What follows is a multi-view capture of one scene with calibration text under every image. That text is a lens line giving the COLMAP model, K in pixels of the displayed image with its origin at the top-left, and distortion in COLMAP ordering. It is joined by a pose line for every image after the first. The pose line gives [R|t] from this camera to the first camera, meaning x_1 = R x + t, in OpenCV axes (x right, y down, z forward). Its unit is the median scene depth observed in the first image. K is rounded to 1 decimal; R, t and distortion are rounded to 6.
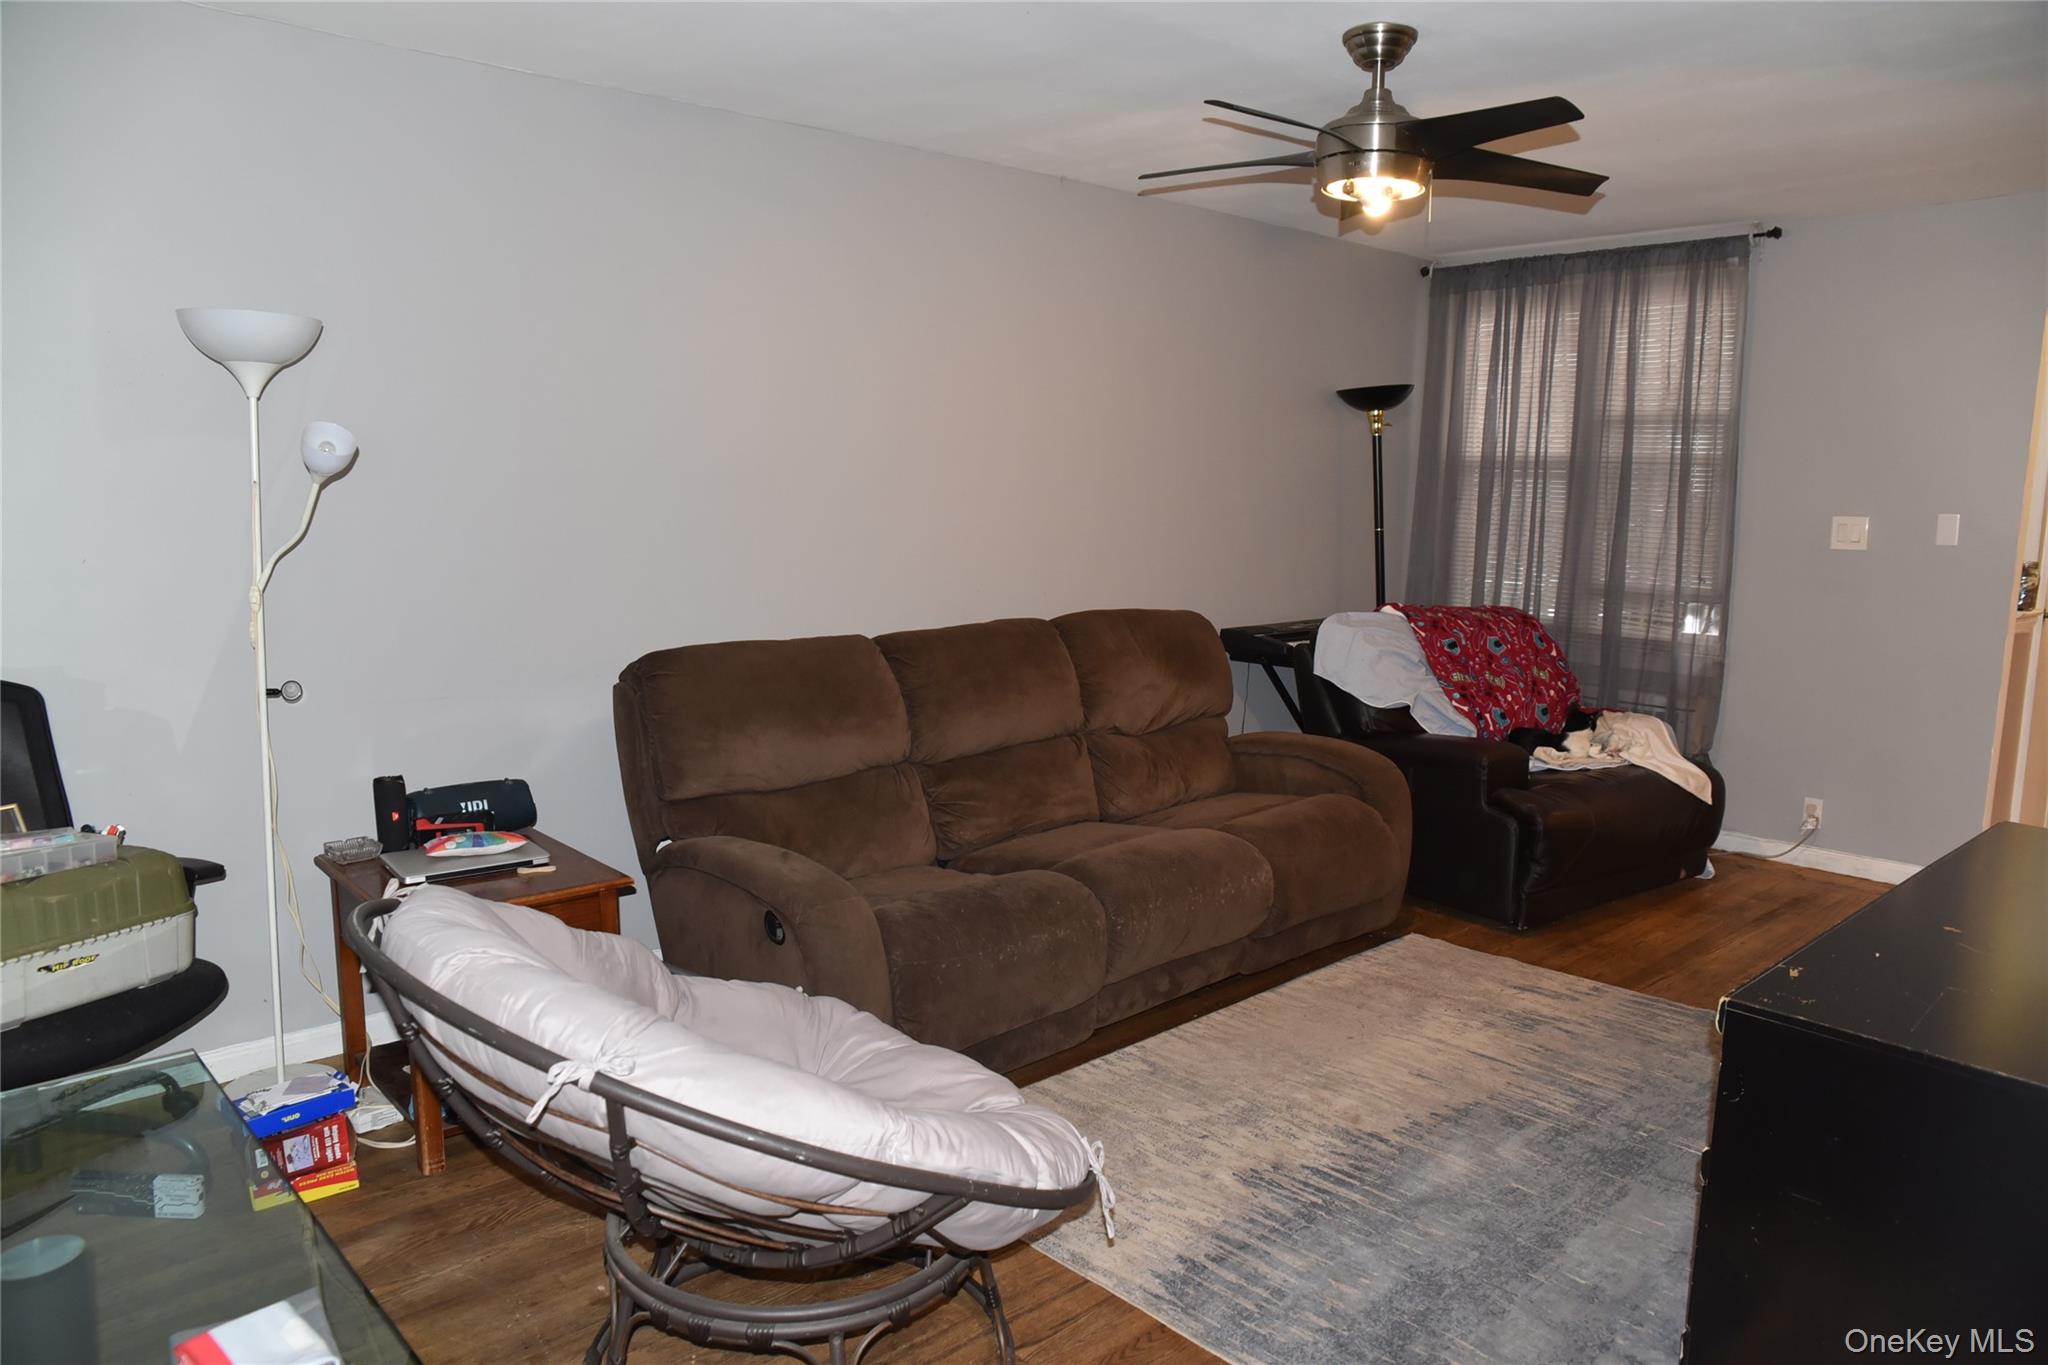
lens RADIAL K [[1393.3, 0, 1021.9], [0, 1393.3, 687.7], [0, 0, 1]] dist [-0.121018, 0.100811]
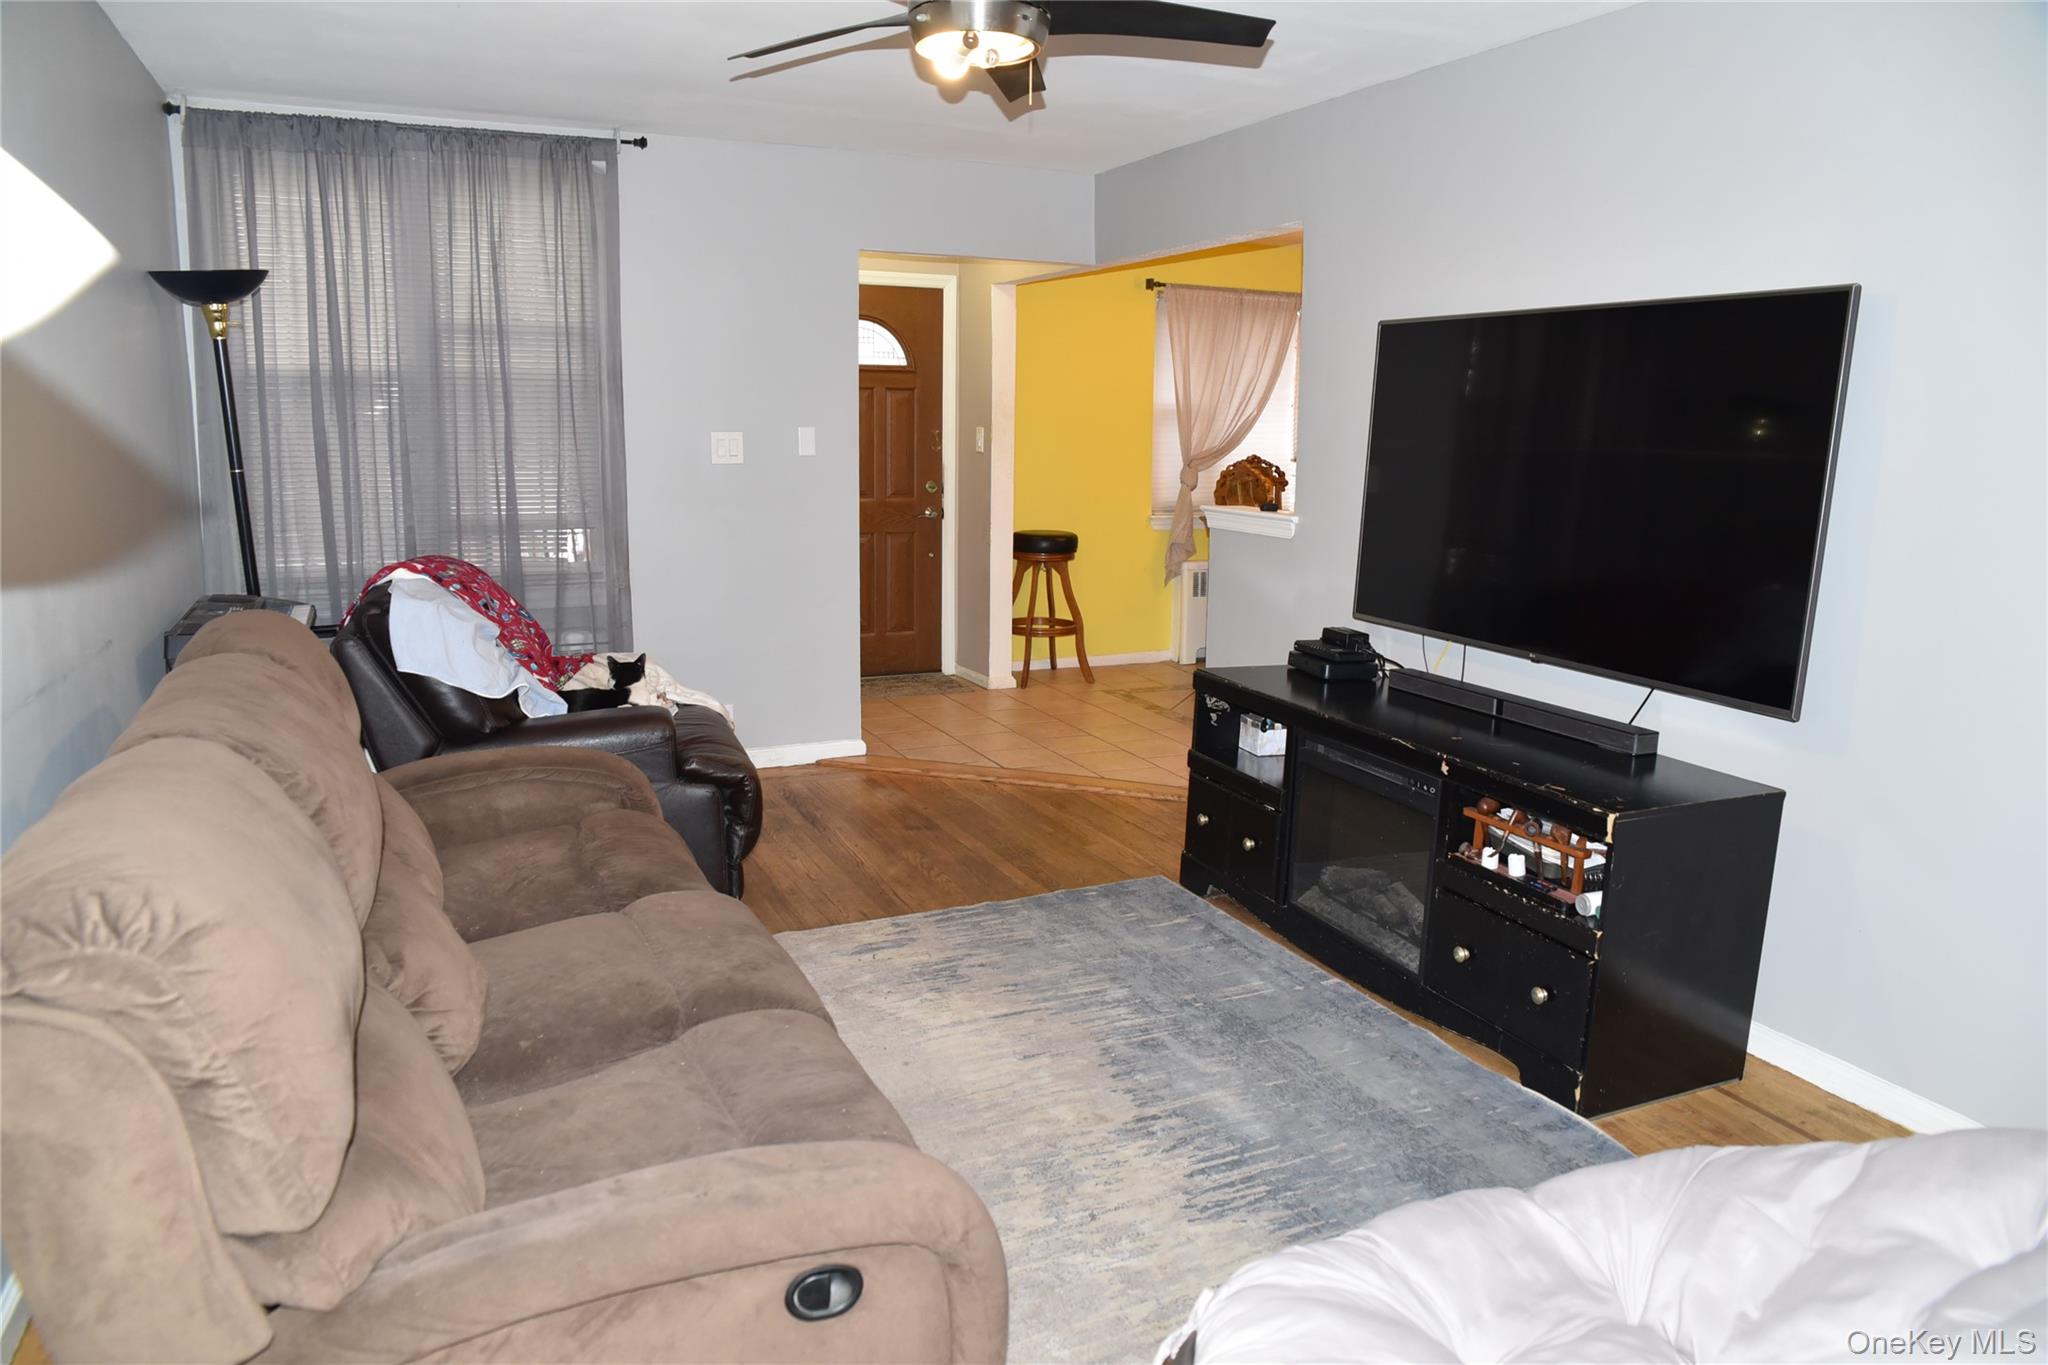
lens RADIAL K [[1393.3, 0, 1021.9], [0, 1393.3, 687.7], [0, 0, 1]] dist [-0.121018, 0.100811]
pose [[0.309900, -0.185047, 0.932588, -0.353386], [0.137932, 0.979250, 0.148471, -0.062563], [-0.940711, 0.082623, 0.328994, 0.466119]]
